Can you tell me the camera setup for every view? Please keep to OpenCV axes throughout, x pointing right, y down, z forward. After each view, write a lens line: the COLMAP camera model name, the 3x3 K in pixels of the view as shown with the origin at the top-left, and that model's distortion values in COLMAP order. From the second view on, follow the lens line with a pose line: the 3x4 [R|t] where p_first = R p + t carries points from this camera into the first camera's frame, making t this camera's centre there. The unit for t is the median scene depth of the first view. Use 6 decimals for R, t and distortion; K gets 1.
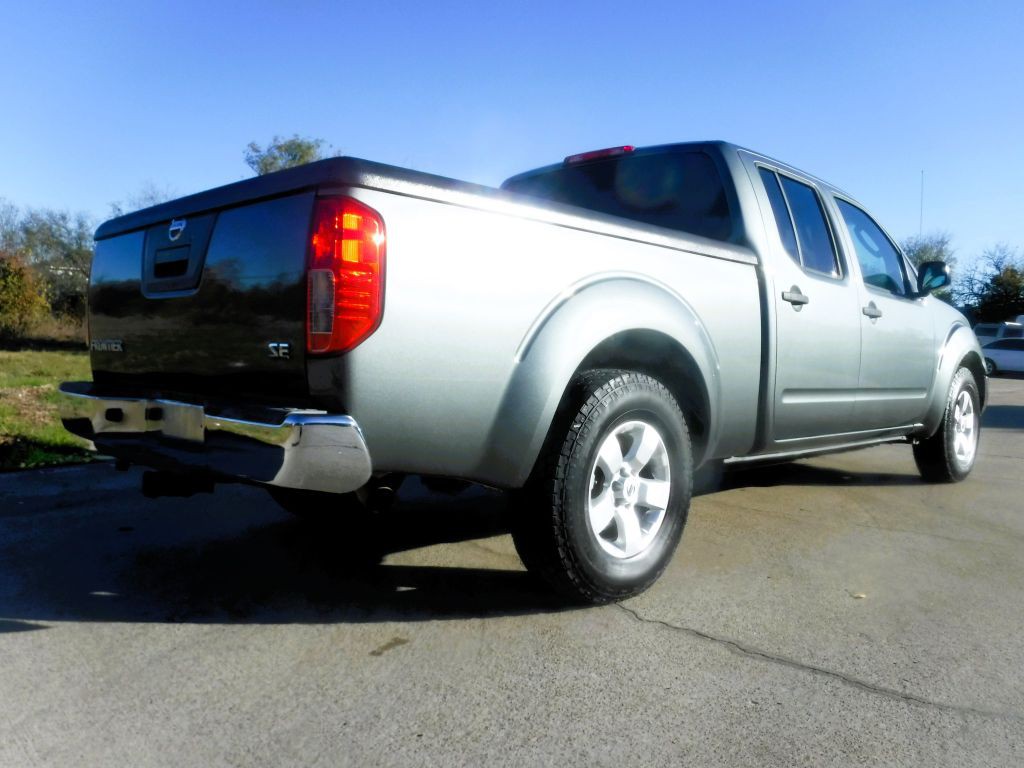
lens RADIAL K [[856.6, 0, 517.4], [0, 856.6, 368.5], [0, 0, 1]] dist [-0.074781, 0.011965]
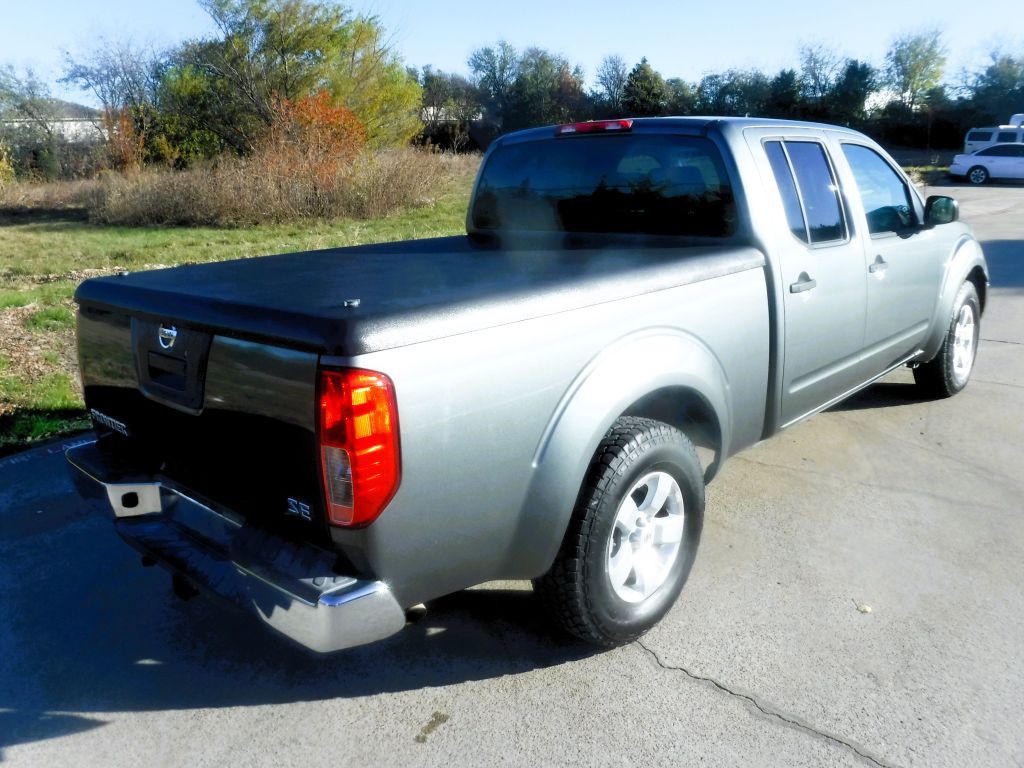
lens RADIAL K [[853.7, 0, 522.1], [0, 853.7, 384.0], [0, 0, 1]] dist [-0.058567, -0.000805]
pose [[0.997732, -0.066674, 0.009291, -0.015984], [0.063001, 0.973434, 0.220129, -0.290820], [-0.023721, -0.219044, 0.975427, 0.046885]]
